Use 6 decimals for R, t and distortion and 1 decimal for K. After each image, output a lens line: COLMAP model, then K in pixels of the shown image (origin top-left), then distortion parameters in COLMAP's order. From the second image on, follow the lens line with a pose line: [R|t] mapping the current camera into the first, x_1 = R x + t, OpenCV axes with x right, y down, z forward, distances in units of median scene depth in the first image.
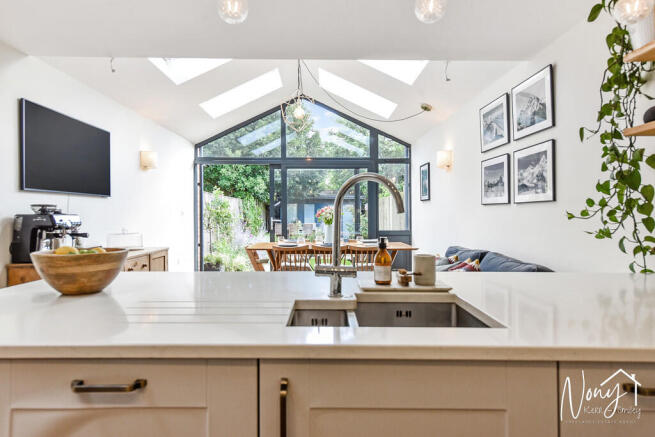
lens RADIAL K [[388.6, 0, 291.2], [0, 388.6, 209.2], [0, 0, 1]] dist [0.000202, 0.000320]
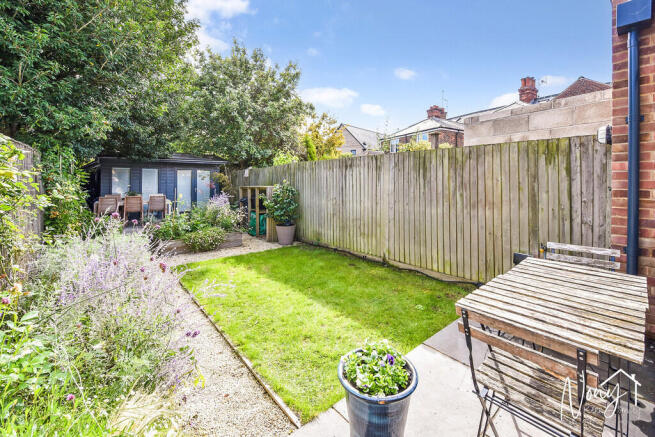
lens RADIAL K [[273.3, 0, 306.4], [0, 273.3, 181.5], [0, 0, 1]] dist [-0.011338, 0.001839]
pose [[0.746326, -0.002520, 0.665576, -0.356020], [-0.003946, 0.999959, 0.008211, 0.024276], [-0.665569, -0.008755, 0.746285, 1.819677]]
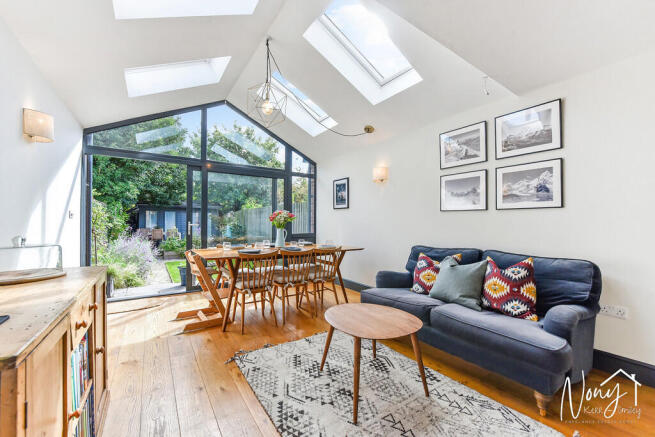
lens RADIAL K [[273.3, 0, 309.2], [0, 273.3, 220.9], [0, 0, 1]] dist [-0.011338, 0.001839]
pose [[0.818583, 0.011477, 0.574273, -0.347775], [-0.015936, 0.999869, 0.002732, 0.023519], [-0.574167, -0.011388, 0.818659, 0.528431]]
